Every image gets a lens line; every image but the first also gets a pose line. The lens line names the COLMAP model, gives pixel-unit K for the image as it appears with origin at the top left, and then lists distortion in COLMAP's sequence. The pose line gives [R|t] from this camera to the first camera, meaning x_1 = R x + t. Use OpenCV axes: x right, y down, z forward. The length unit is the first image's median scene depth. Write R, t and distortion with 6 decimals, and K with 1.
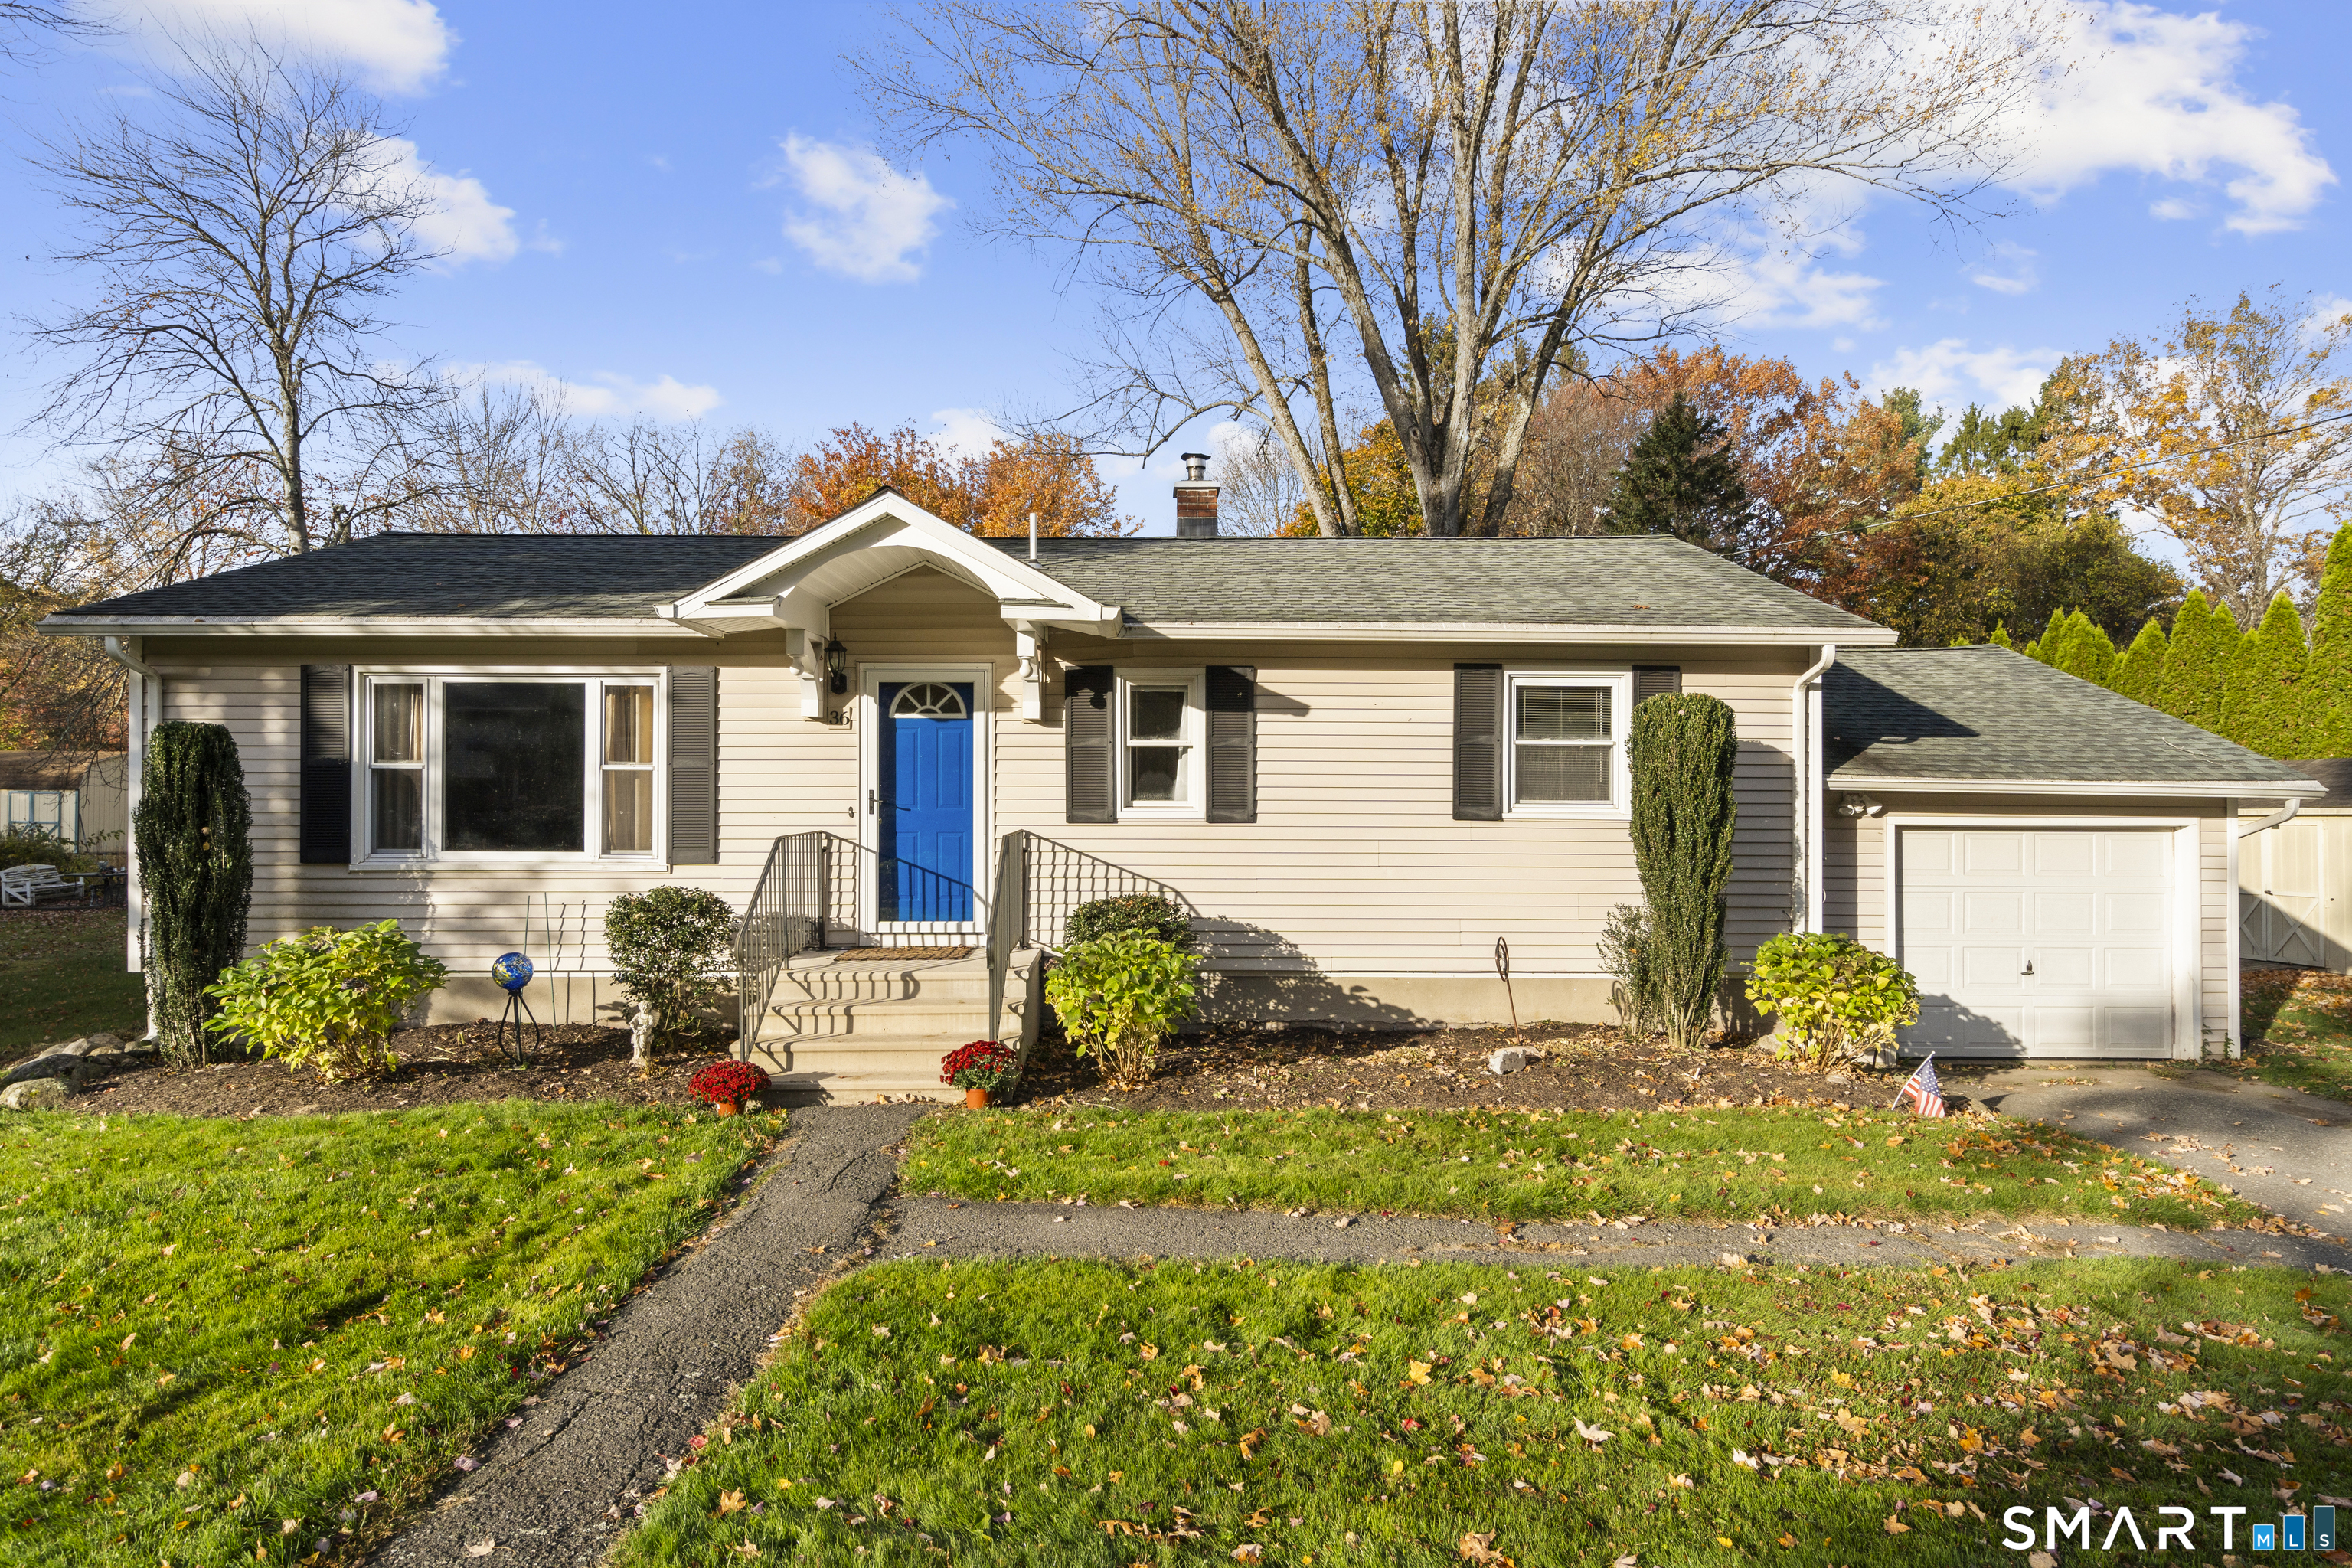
lens RADIAL K [[1310.1, 0, 1175.3], [0, 1310.1, 792.6], [0, 0, 1]] dist [0.010638, -0.000287]
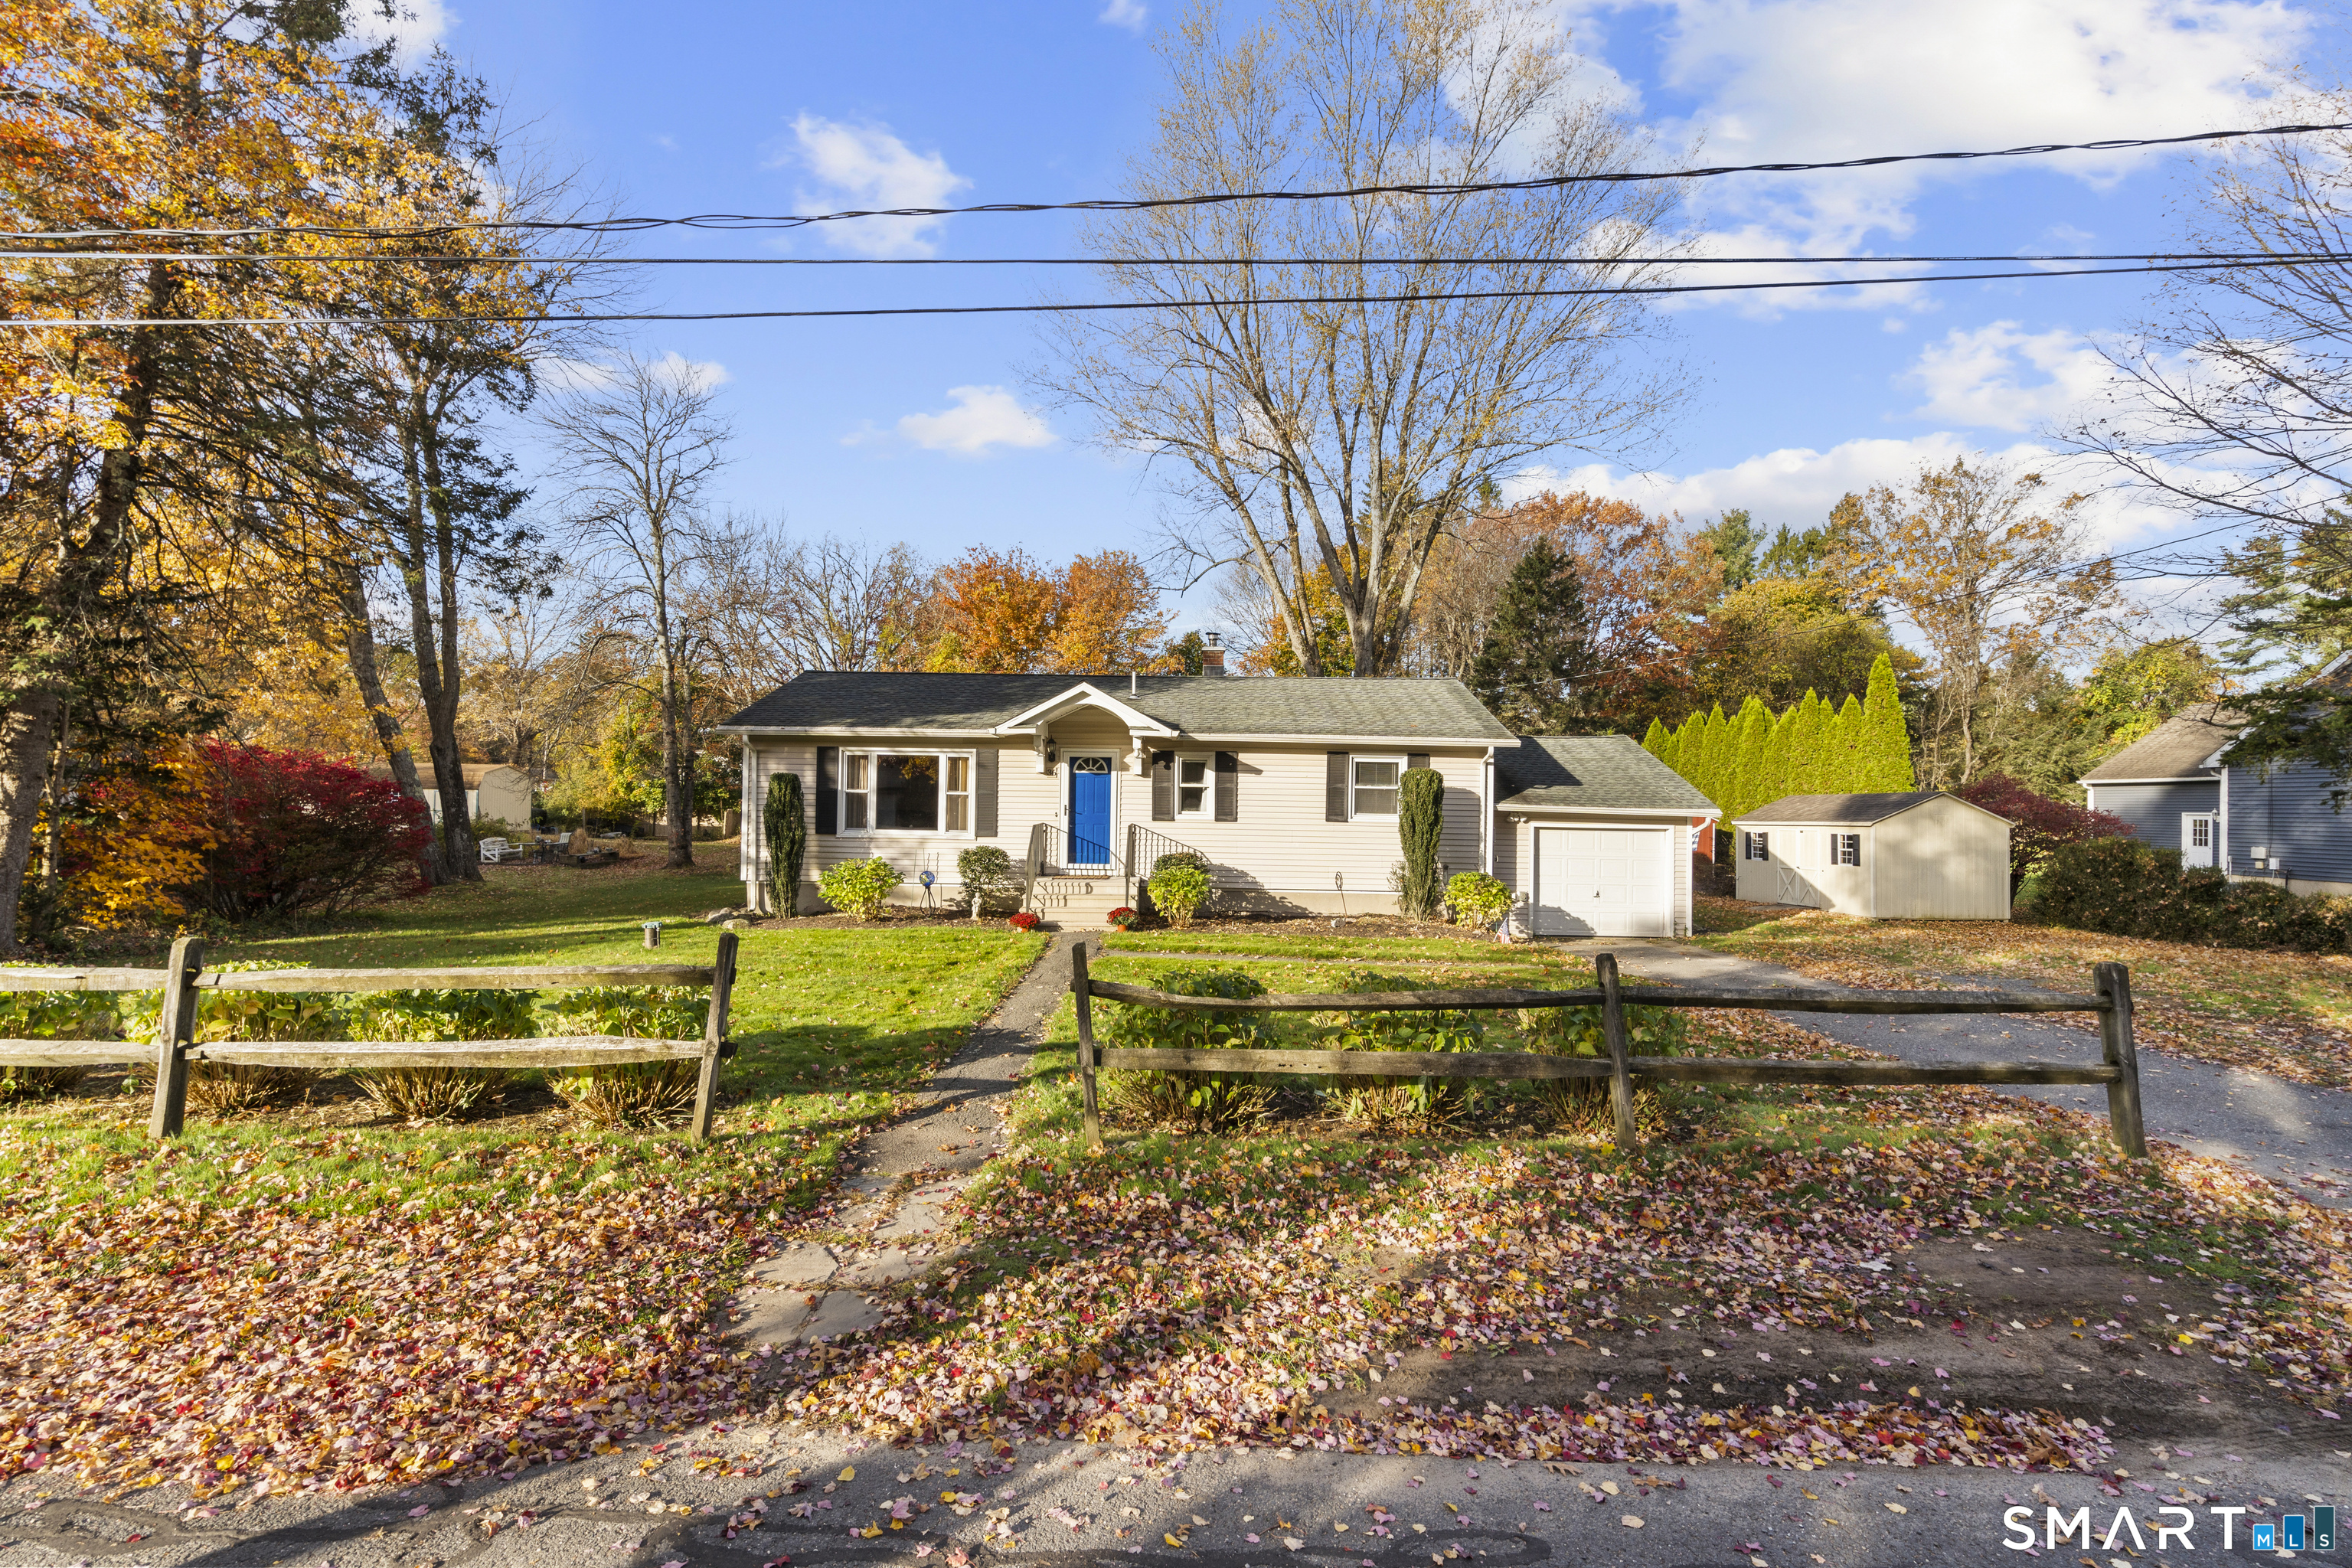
lens RADIAL K [[1057.3, 0, 1175.9], [0, 1057.3, 792.7], [0, 0, 1]] dist [-0.005408, 0.003819]
pose [[0.999705, 0.012893, -0.020569, -0.006253], [-0.012984, 0.999907, -0.004286, -0.017570], [0.020512, 0.004552, 0.999779, -0.800914]]
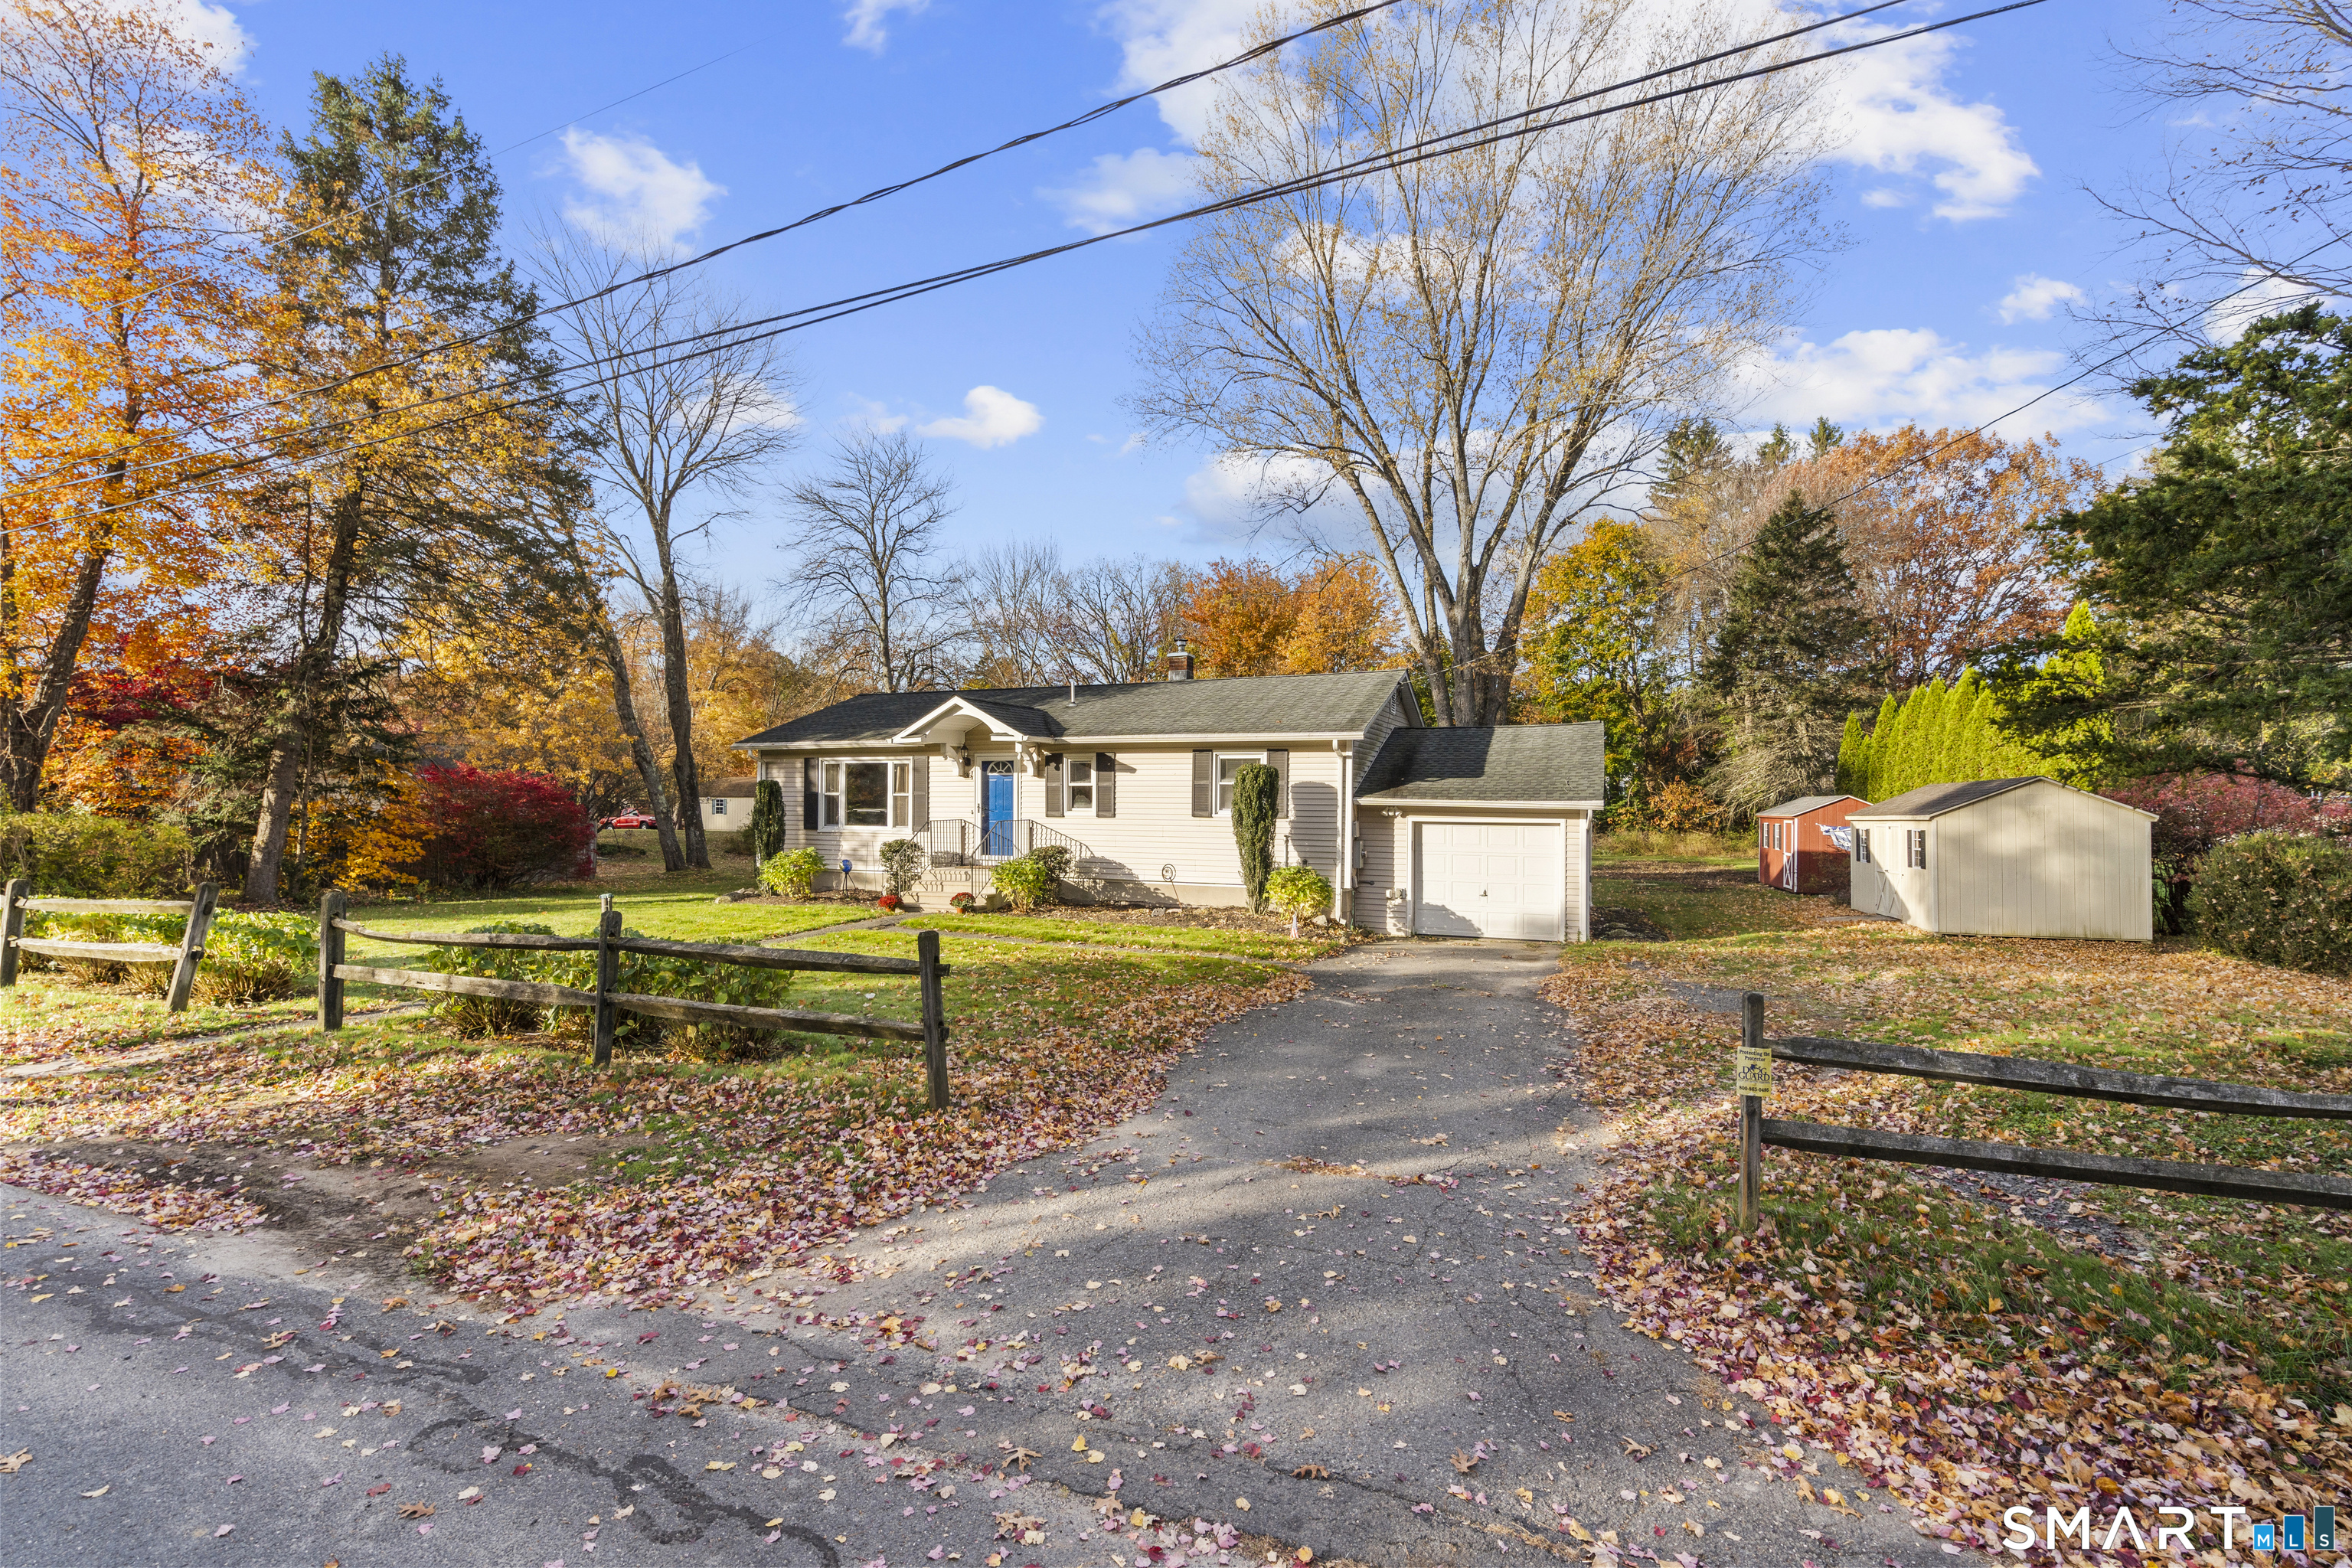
lens RADIAL K [[1057.3, 0, 1175.1], [0, 1057.3, 789.1], [0, 0, 1]] dist [-0.005408, 0.003819]
pose [[0.920447, -0.002294, -0.390860, 0.918202], [-0.000688, 0.999972, -0.007487, -0.014736], [0.390866, 0.007160, 0.920420, -0.738357]]
